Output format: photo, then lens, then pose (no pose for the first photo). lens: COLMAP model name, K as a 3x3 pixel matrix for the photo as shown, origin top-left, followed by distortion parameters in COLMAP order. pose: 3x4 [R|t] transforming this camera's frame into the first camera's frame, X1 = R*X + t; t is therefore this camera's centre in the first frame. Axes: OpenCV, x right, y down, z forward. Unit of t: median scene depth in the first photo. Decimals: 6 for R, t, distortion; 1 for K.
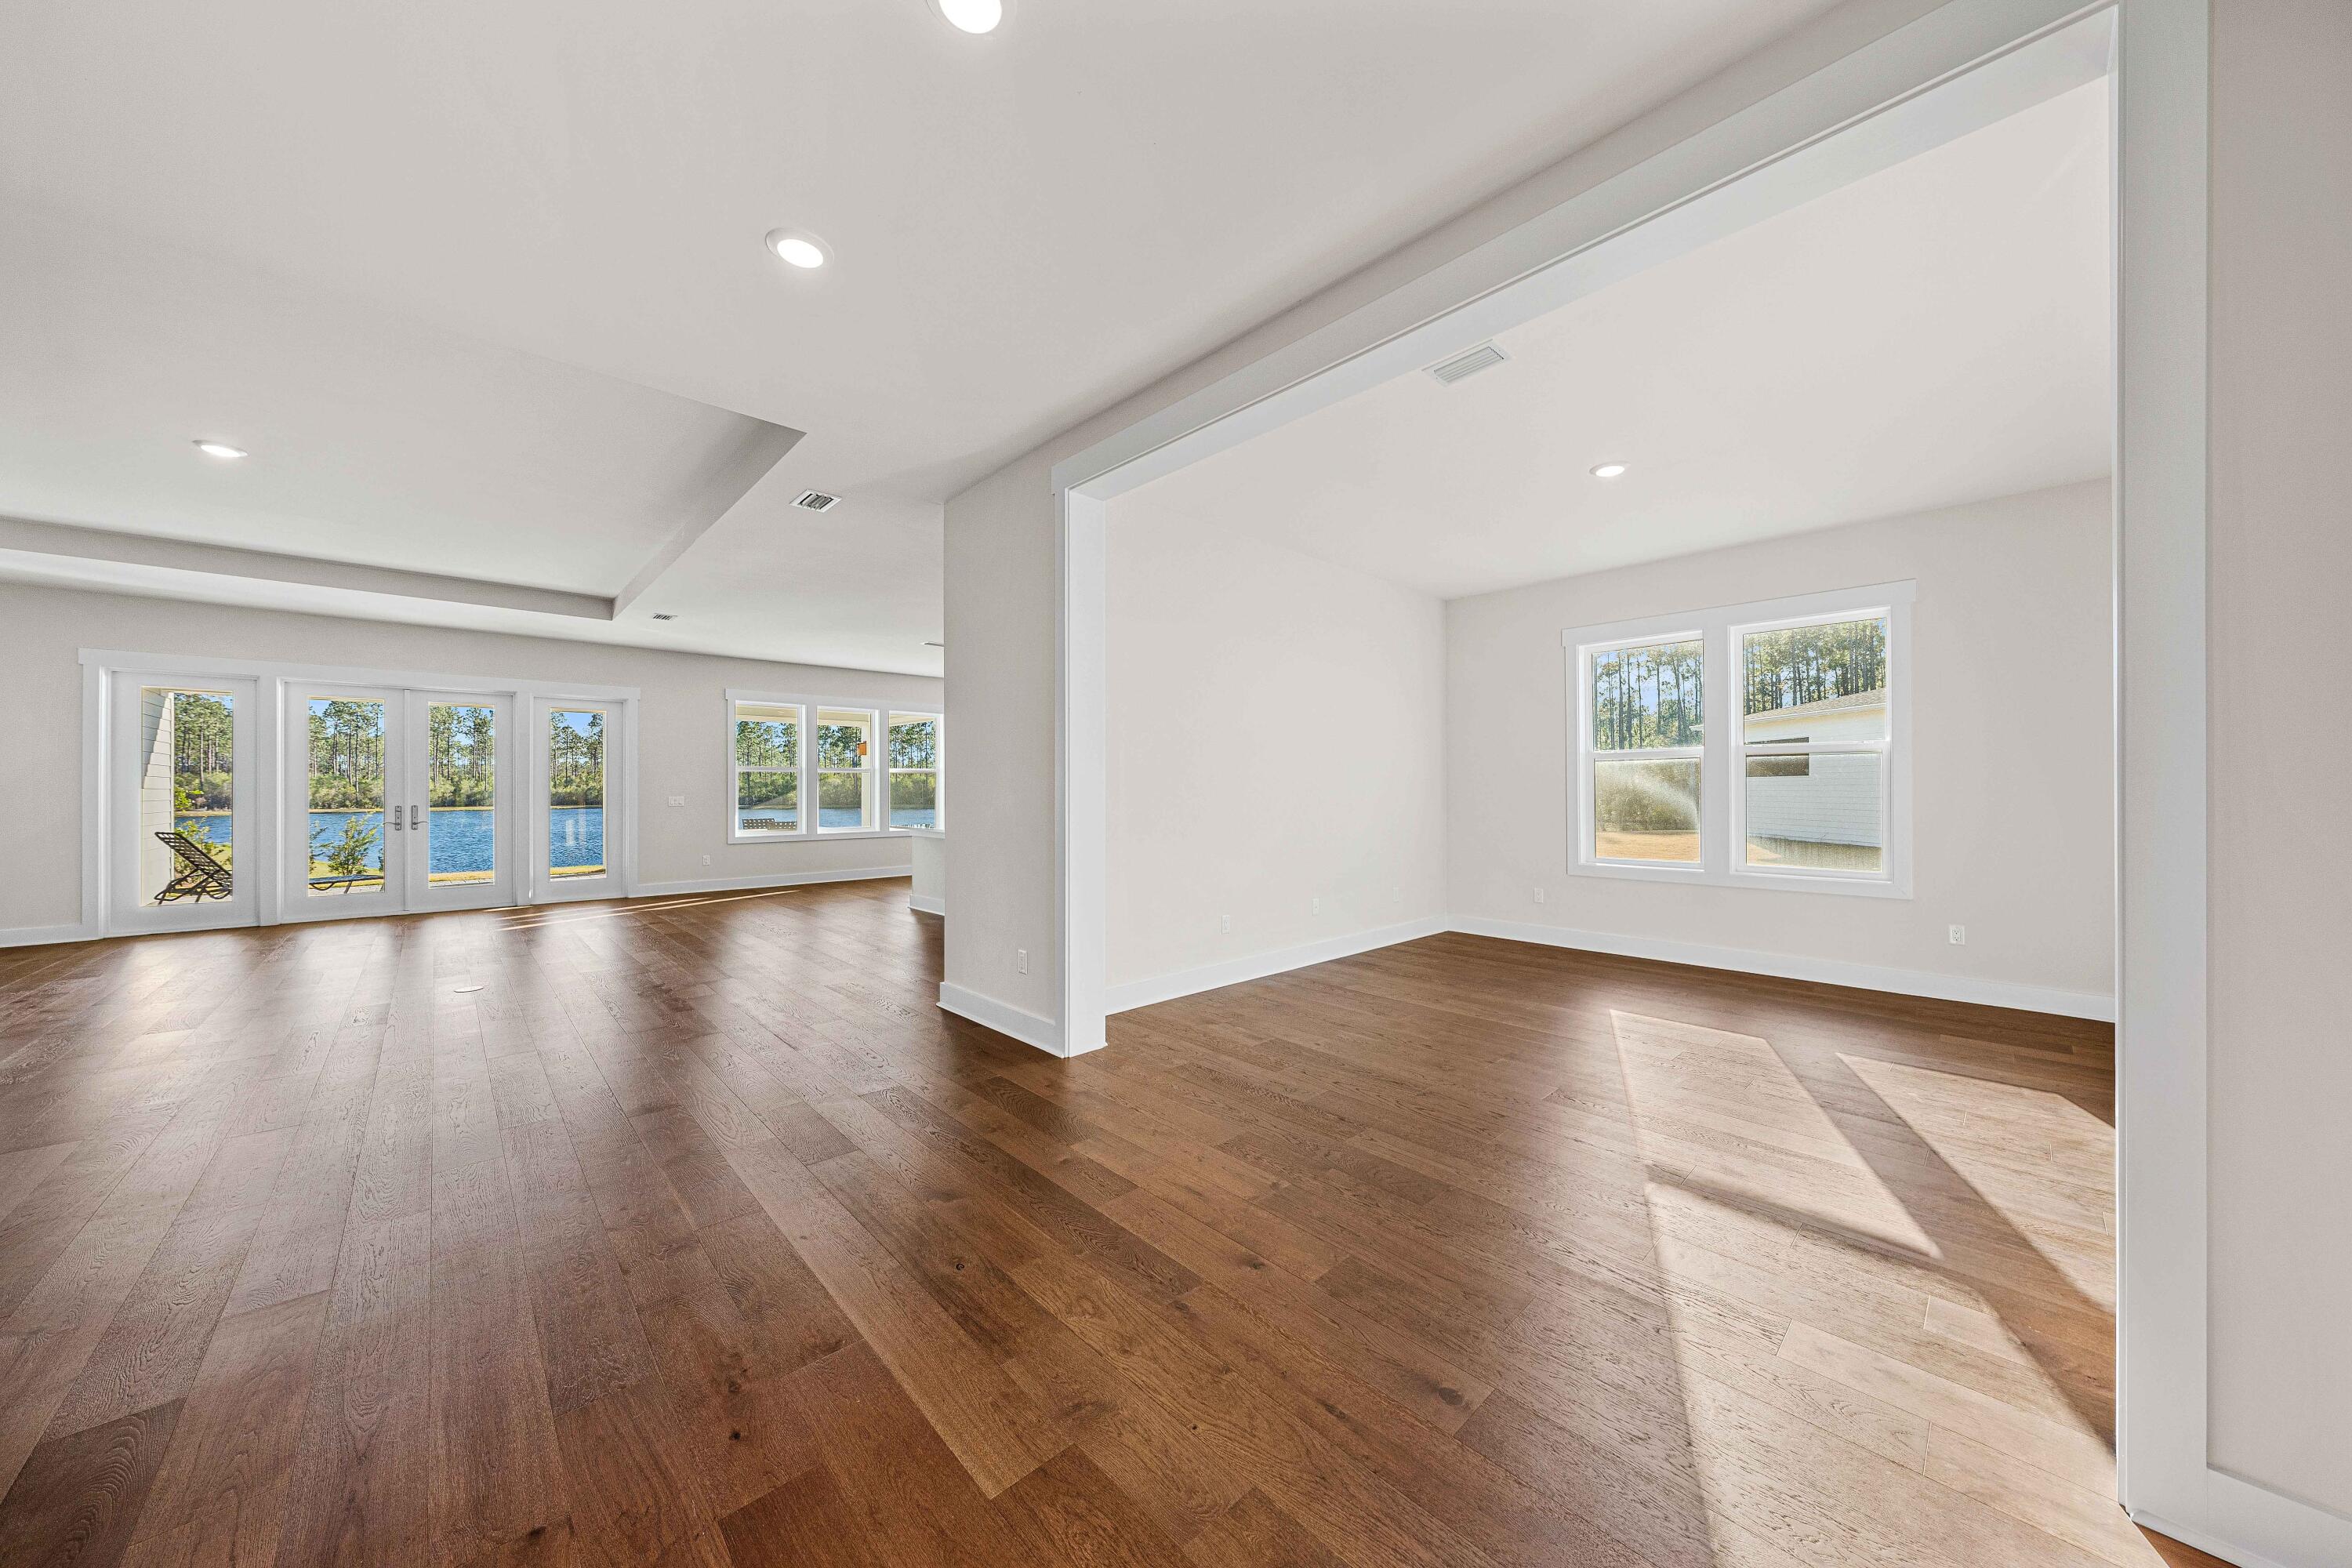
lens RADIAL K [[785.6, 0, 1176.0], [0, 785.6, 784.0], [0, 0, 1]] dist [-0.000611, 0.000061]
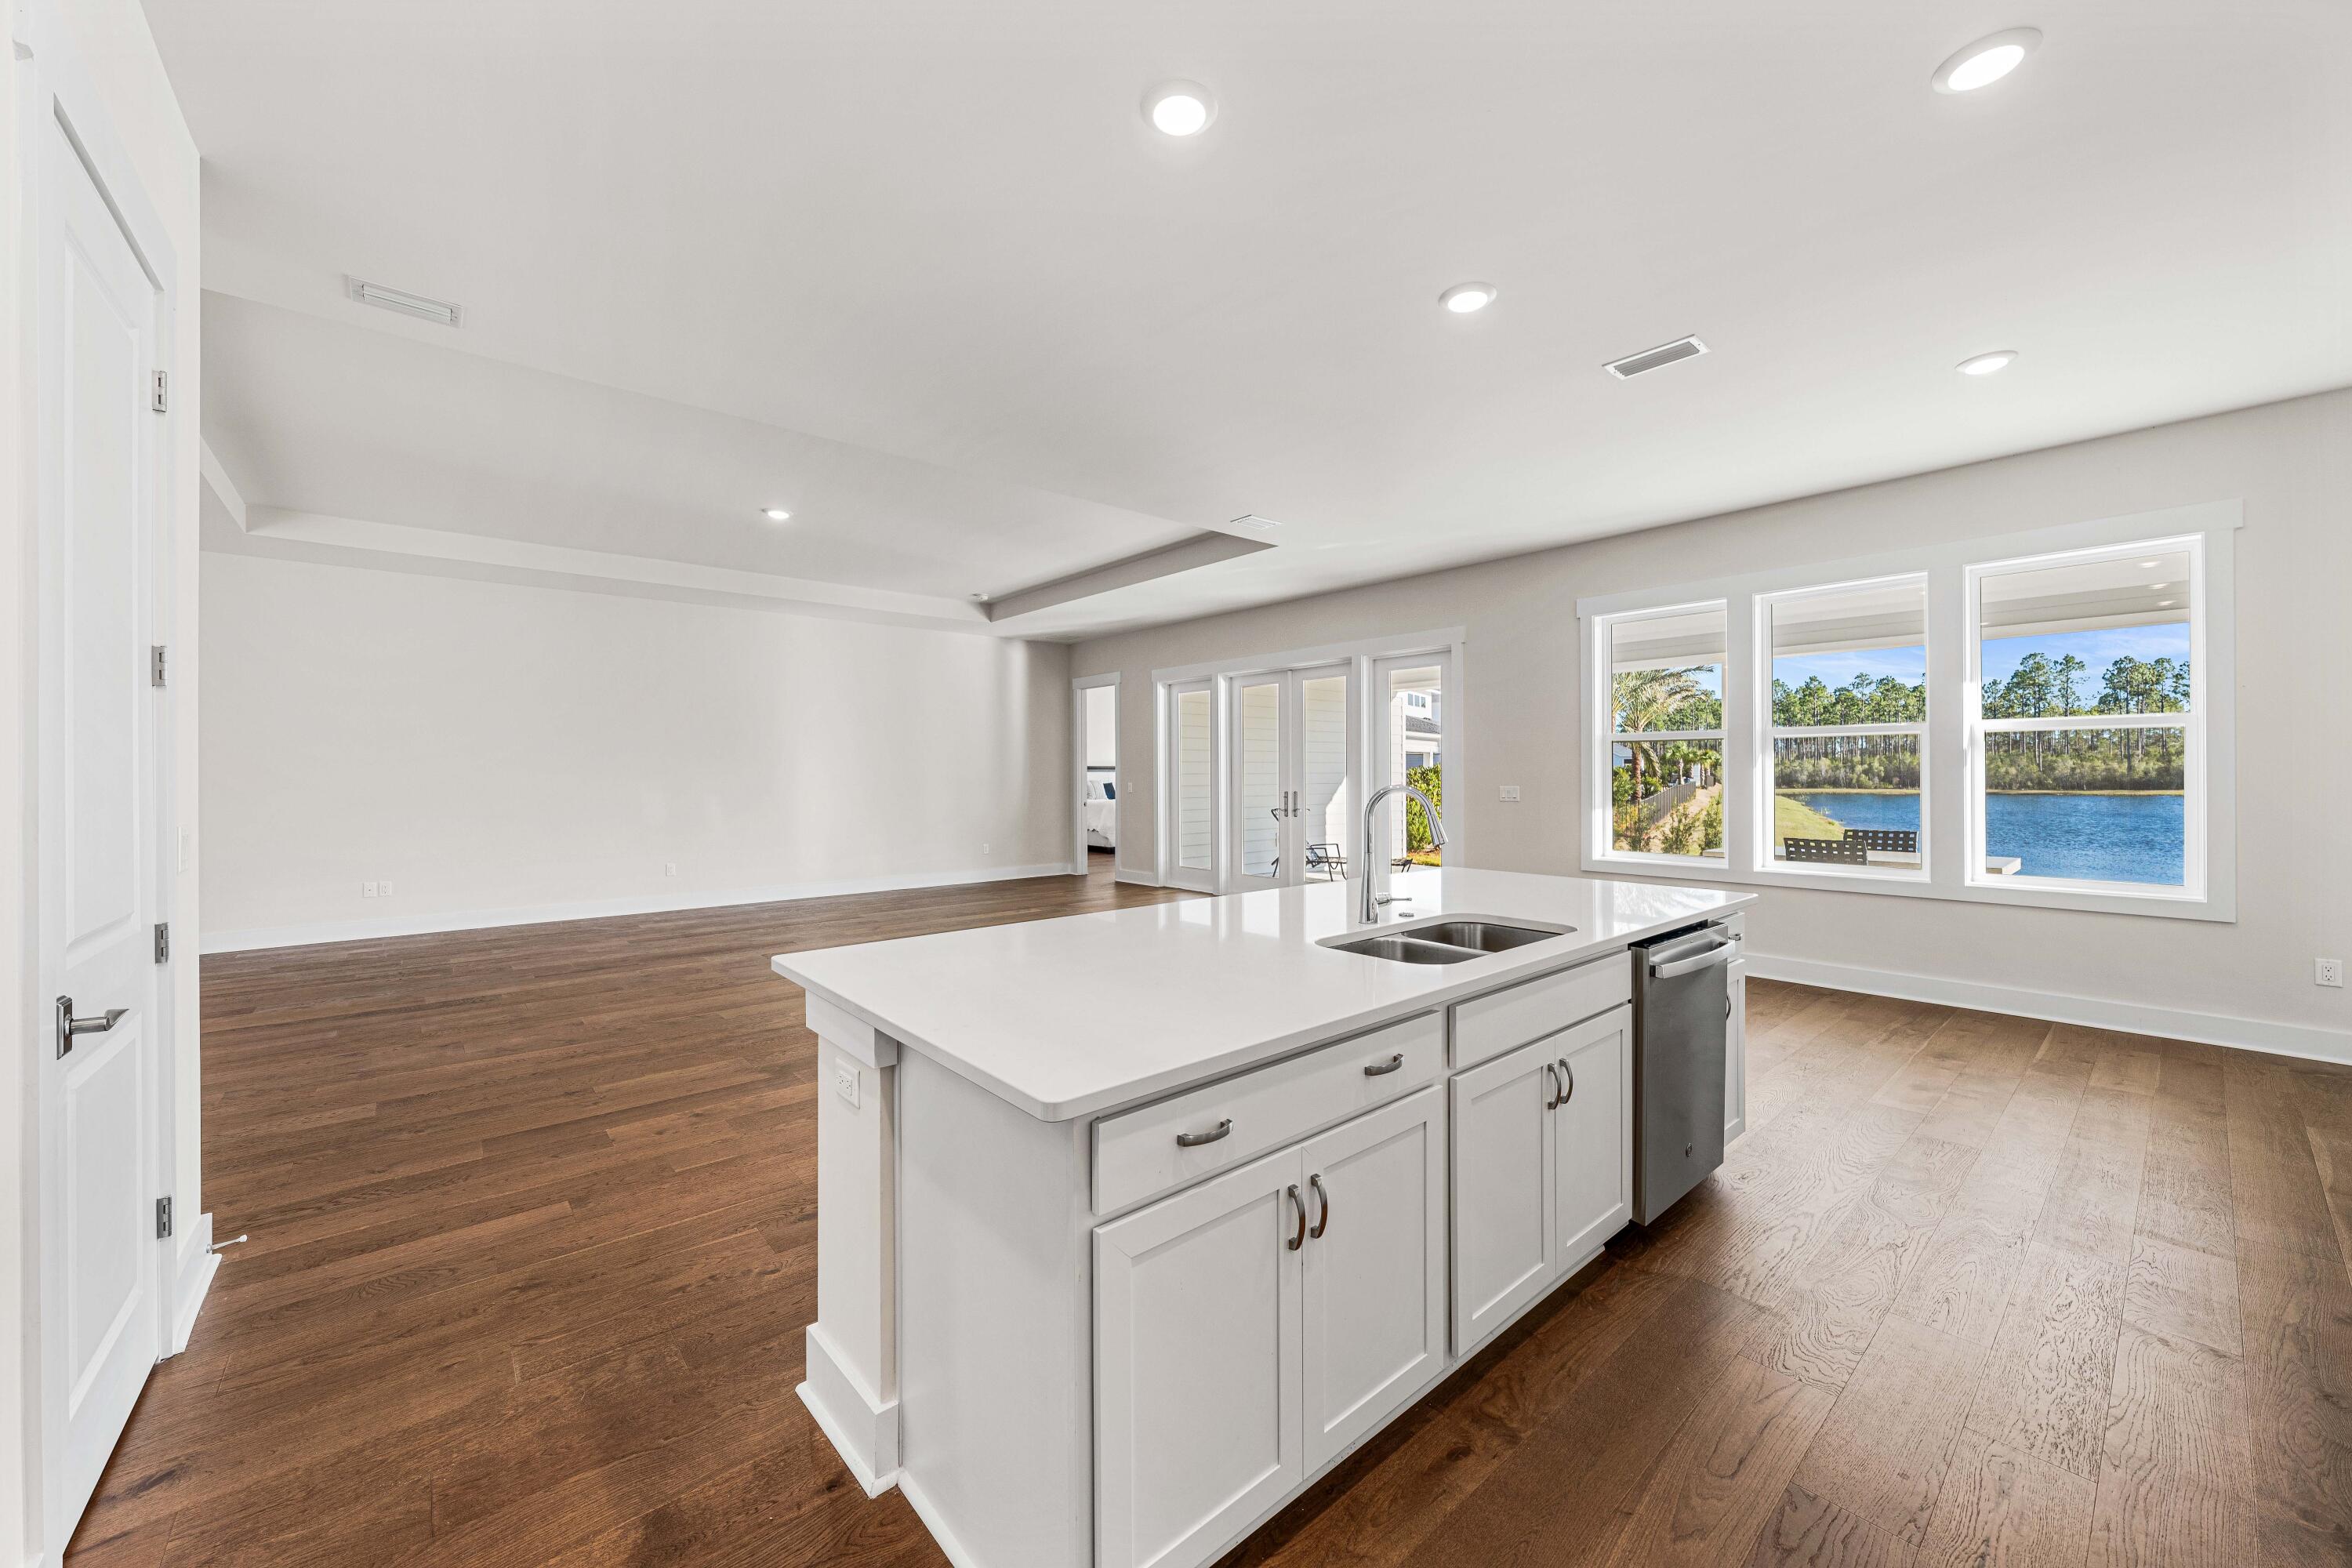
lens RADIAL K [[887.9, 0, 1171.7], [0, 887.9, 773.1], [0, 0, 1]] dist [-0.000503, 0.000126]
pose [[-0.051646, 0.002273, -0.998663, 0.104570], [0.010820, 0.999940, 0.001716, 0.001618], [0.998607, -0.010717, -0.051667, 0.859772]]
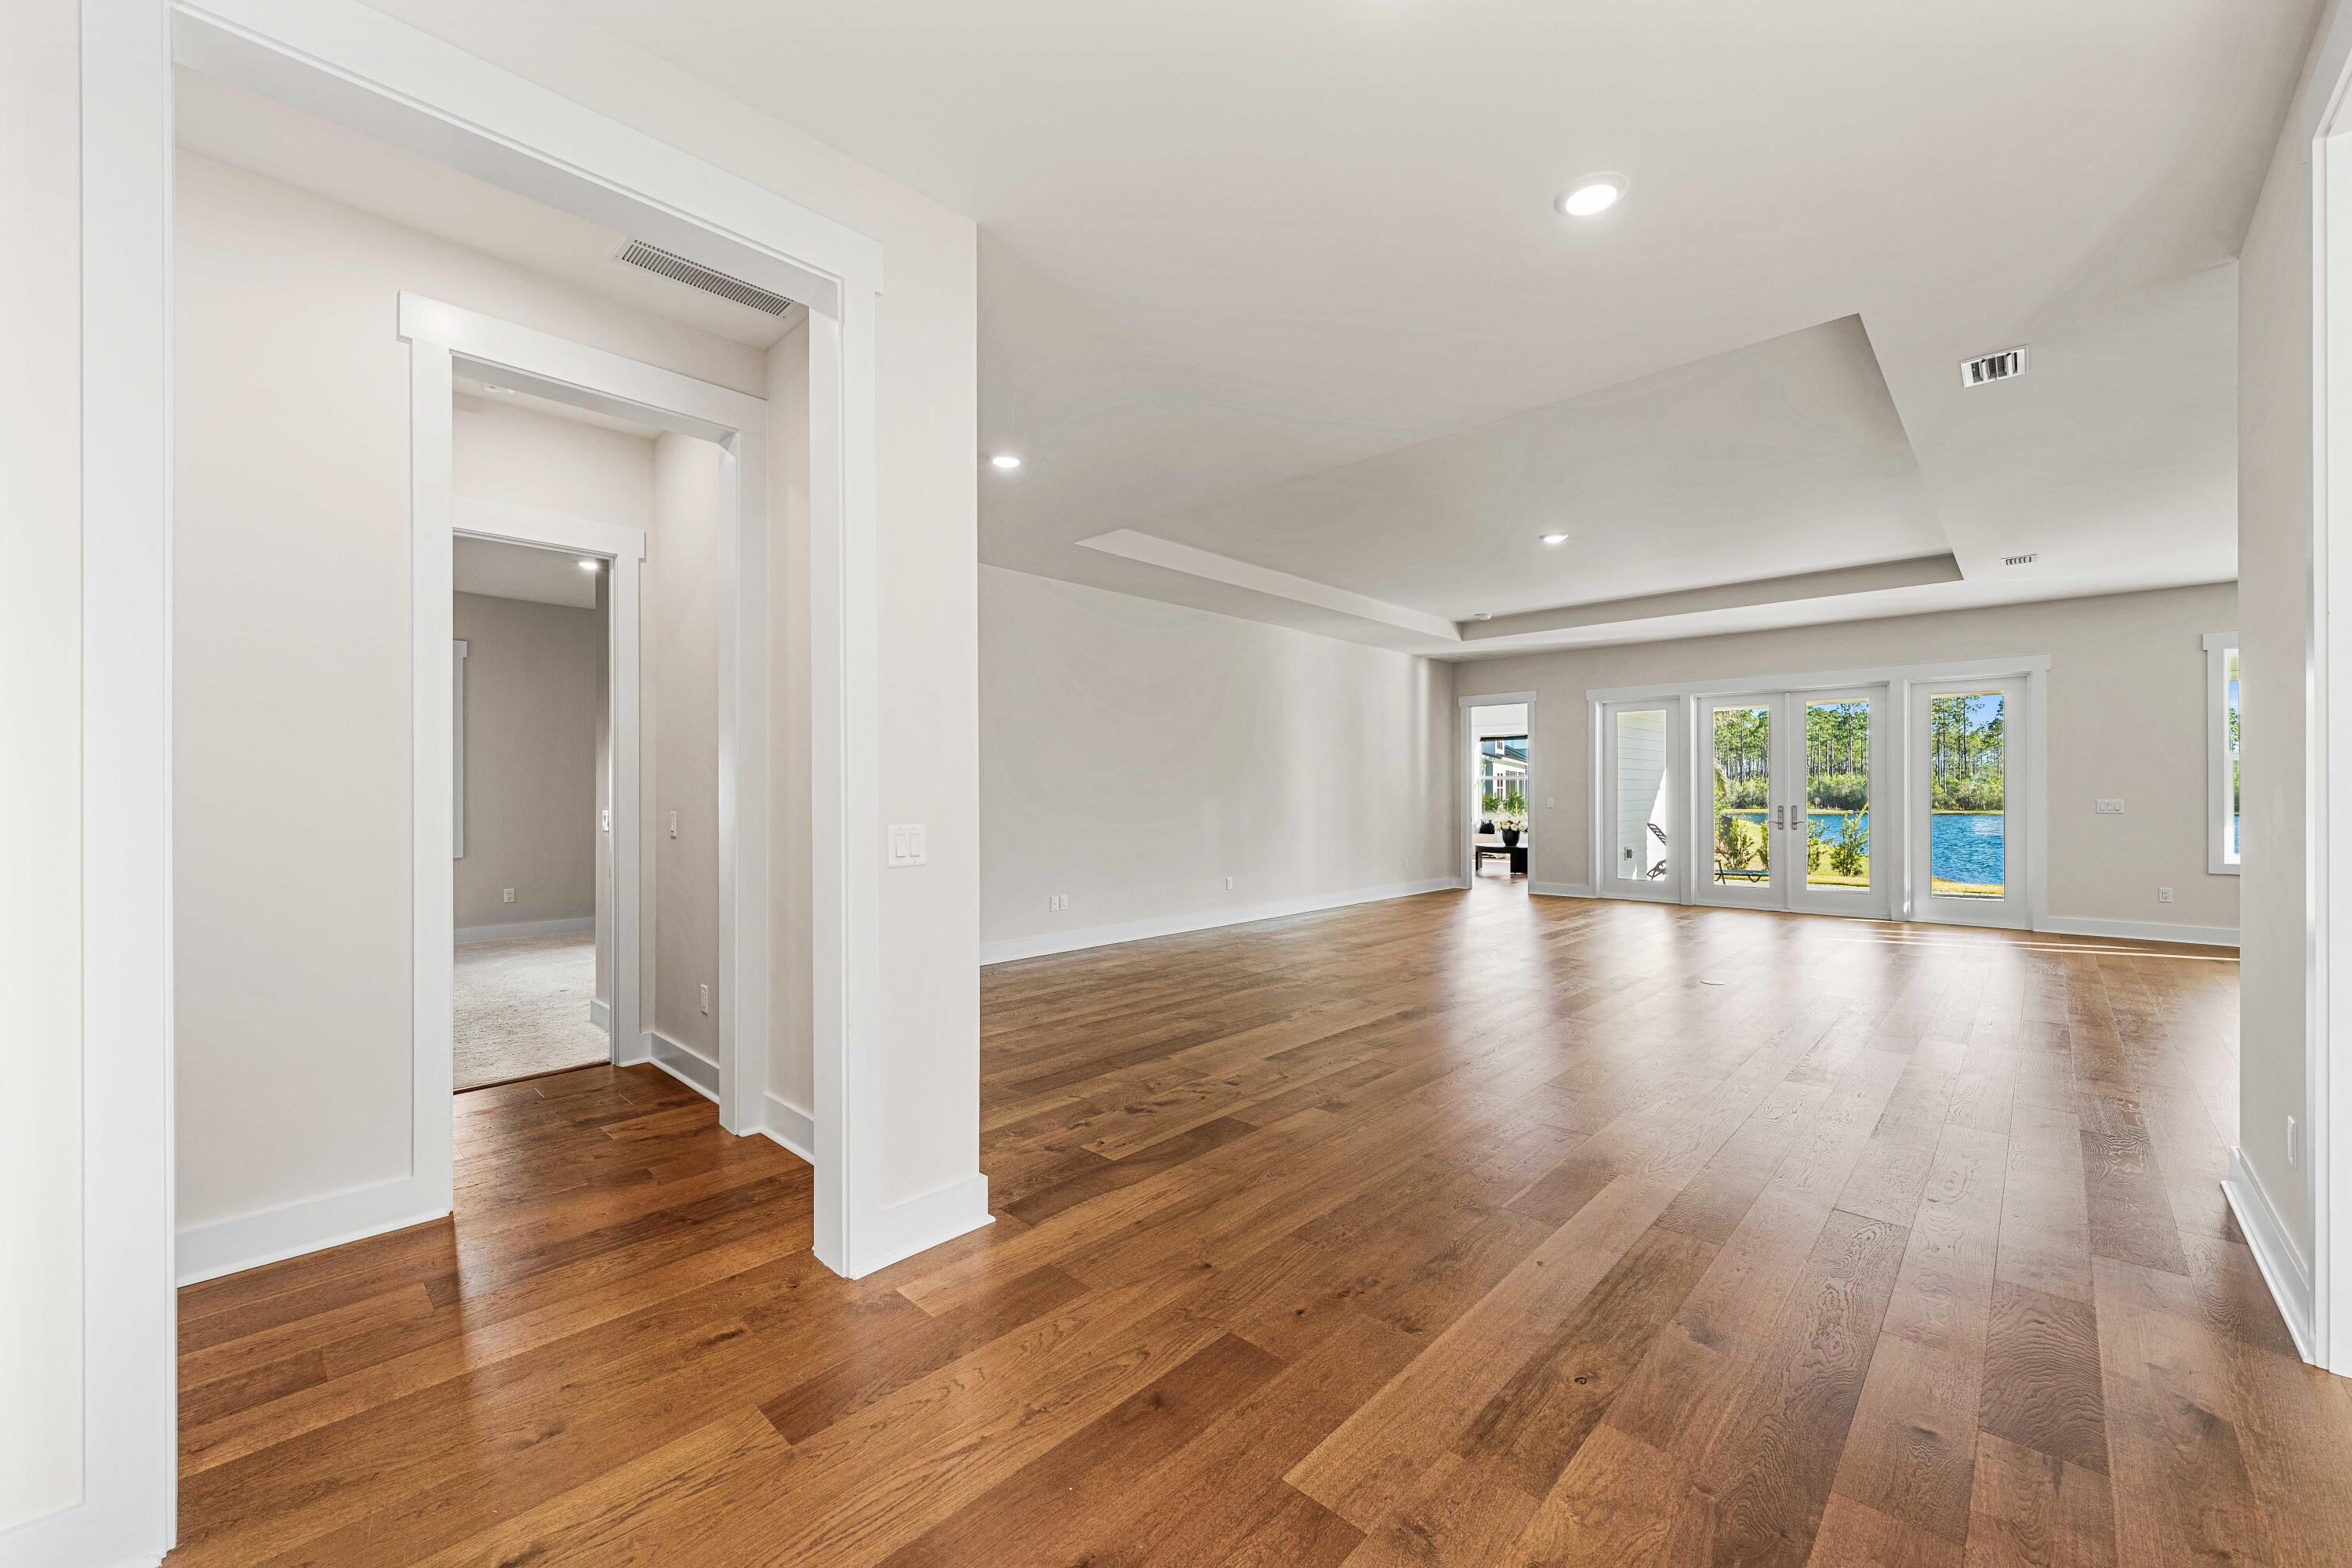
lens RADIAL K [[907.2, 0, 1171.0], [0, 907.2, 792.7], [0, 0, 1]] dist [-0.001432, 0.000017]
pose [[0.064678, 0.001429, -0.997905, 0.138347], [0.008836, 0.999959, 0.002004, 0.001068], [0.997867, -0.008947, 0.064663, 0.115671]]
